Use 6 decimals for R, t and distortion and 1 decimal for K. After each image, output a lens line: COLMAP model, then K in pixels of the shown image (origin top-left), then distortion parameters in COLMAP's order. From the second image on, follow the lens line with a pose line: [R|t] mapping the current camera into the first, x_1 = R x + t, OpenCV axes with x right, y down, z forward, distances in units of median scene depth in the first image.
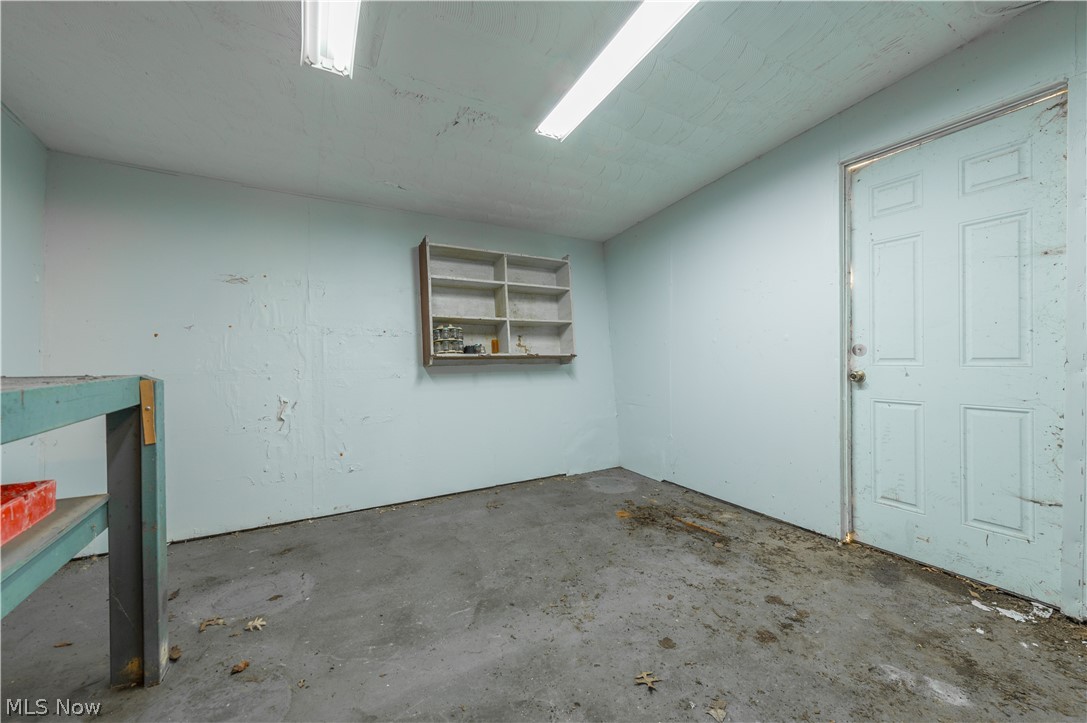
lens RADIAL K [[434.8, 0, 544.7], [0, 434.8, 360.6], [0, 0, 1]] dist [0.017072, -0.004607]
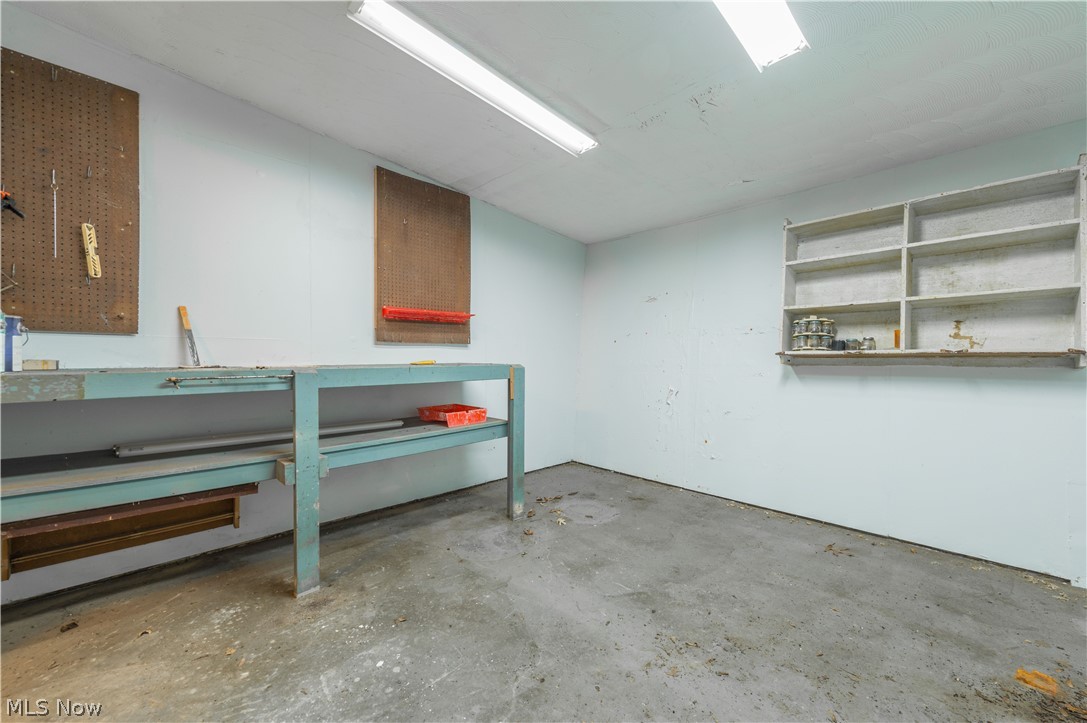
lens RADIAL K [[434.8, 0, 569.3], [0, 434.8, 362.2], [0, 0, 1]] dist [0.013814, -0.001618]
pose [[0.244206, 0.017253, -0.969570, 0.563096], [-0.006772, 0.999848, 0.016086, -0.005300], [0.969700, 0.002637, 0.244286, 0.405188]]
